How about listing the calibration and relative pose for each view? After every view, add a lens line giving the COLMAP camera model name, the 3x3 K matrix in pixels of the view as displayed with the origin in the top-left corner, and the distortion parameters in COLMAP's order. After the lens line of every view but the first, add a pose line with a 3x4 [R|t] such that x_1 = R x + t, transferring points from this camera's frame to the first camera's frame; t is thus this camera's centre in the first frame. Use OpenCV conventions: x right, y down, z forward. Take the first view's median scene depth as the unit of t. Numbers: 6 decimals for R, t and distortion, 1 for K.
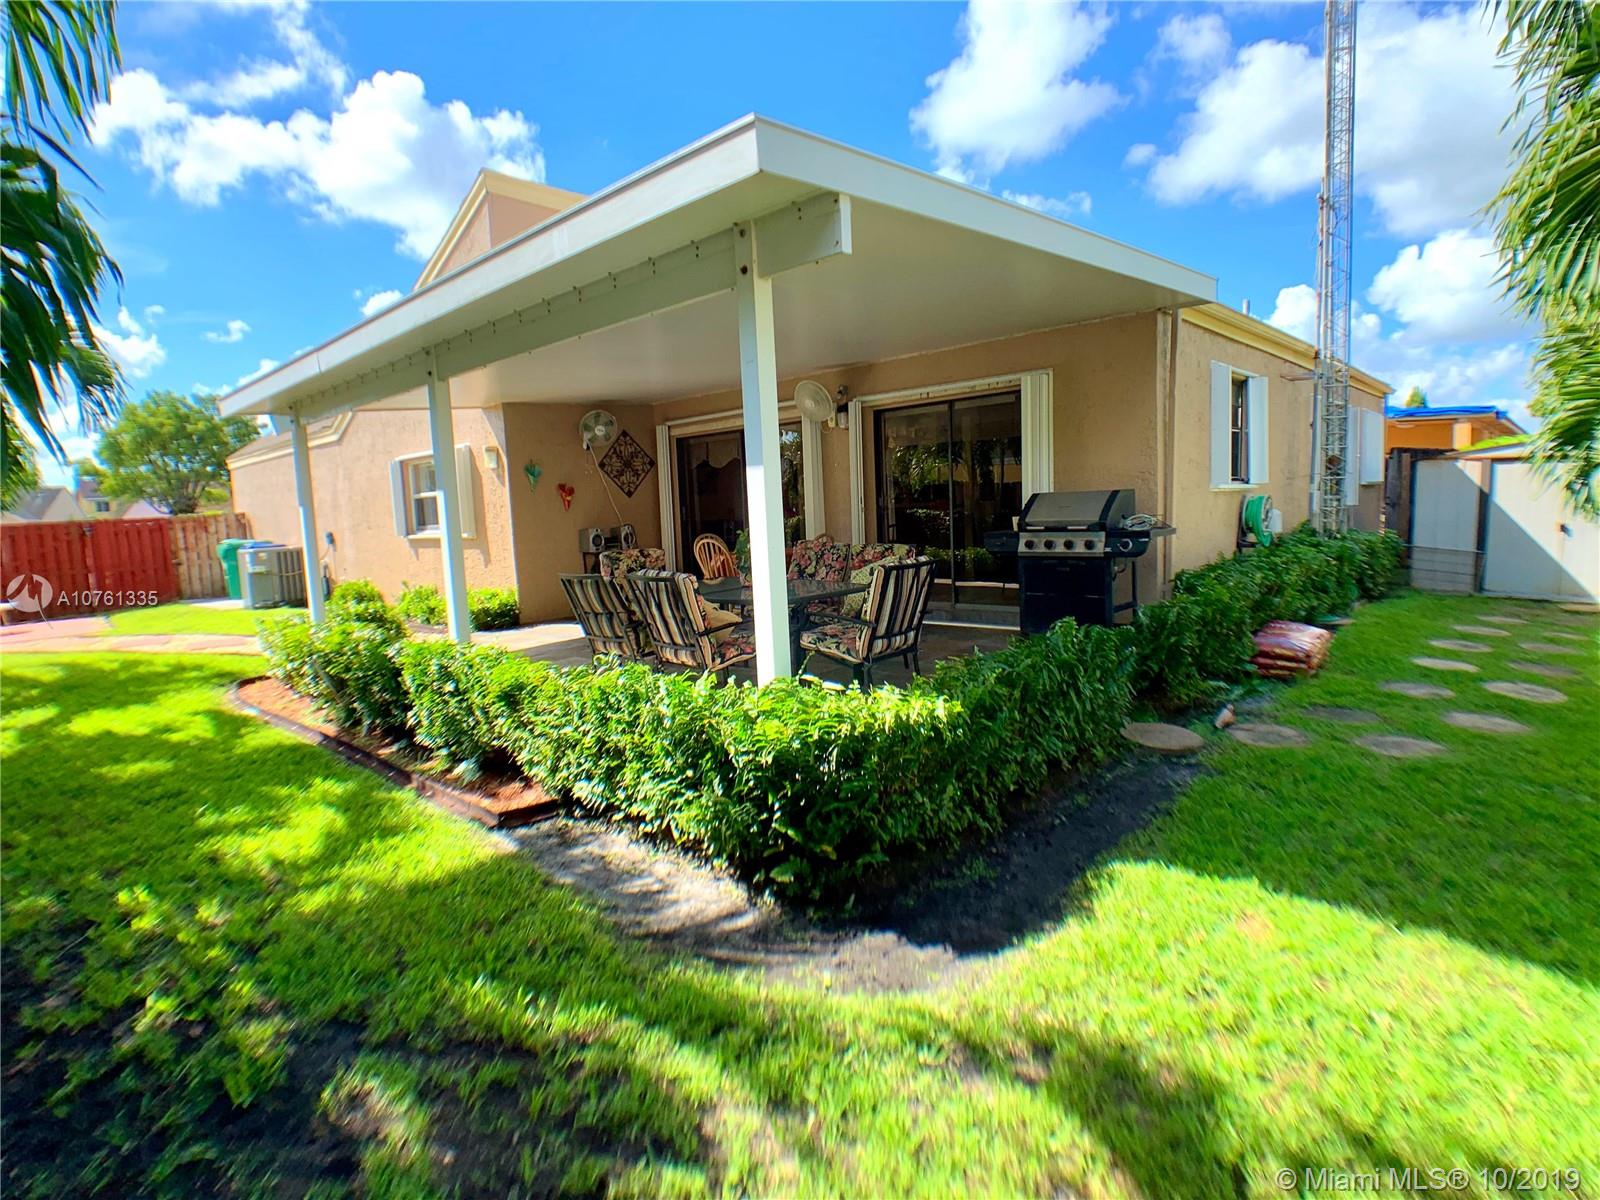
lens RADIAL K [[844.9, 0, 800.0], [0, 844.9, 600.0], [0, 0, 1]] dist [-0.035027, -0.000952]
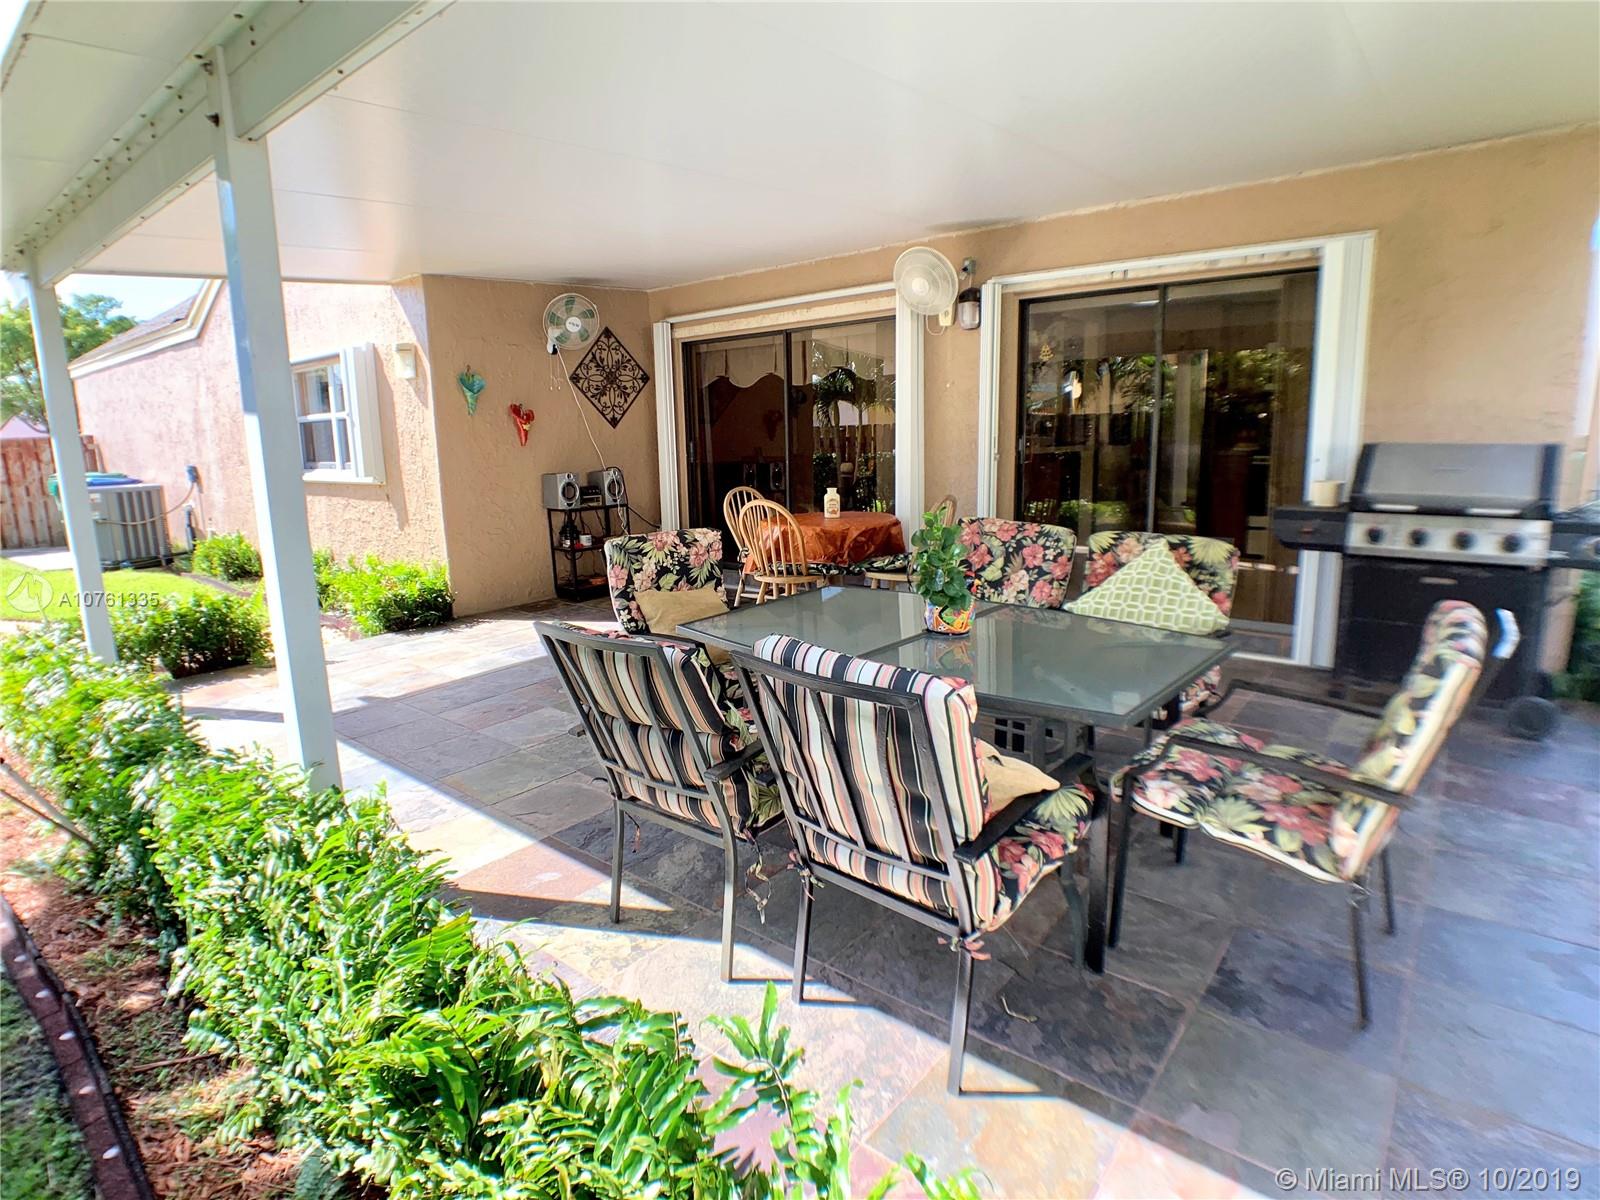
lens RADIAL K [[855.7, 0, 800.0], [0, 855.7, 600.0], [0, 0, 1]] dist [-0.067869, 0.032586]
pose [[0.997990, 0.013090, 0.062010, -0.102860], [-0.017821, 0.996920, 0.076367, -0.041288], [-0.060819, -0.077319, 0.995150, 0.324124]]
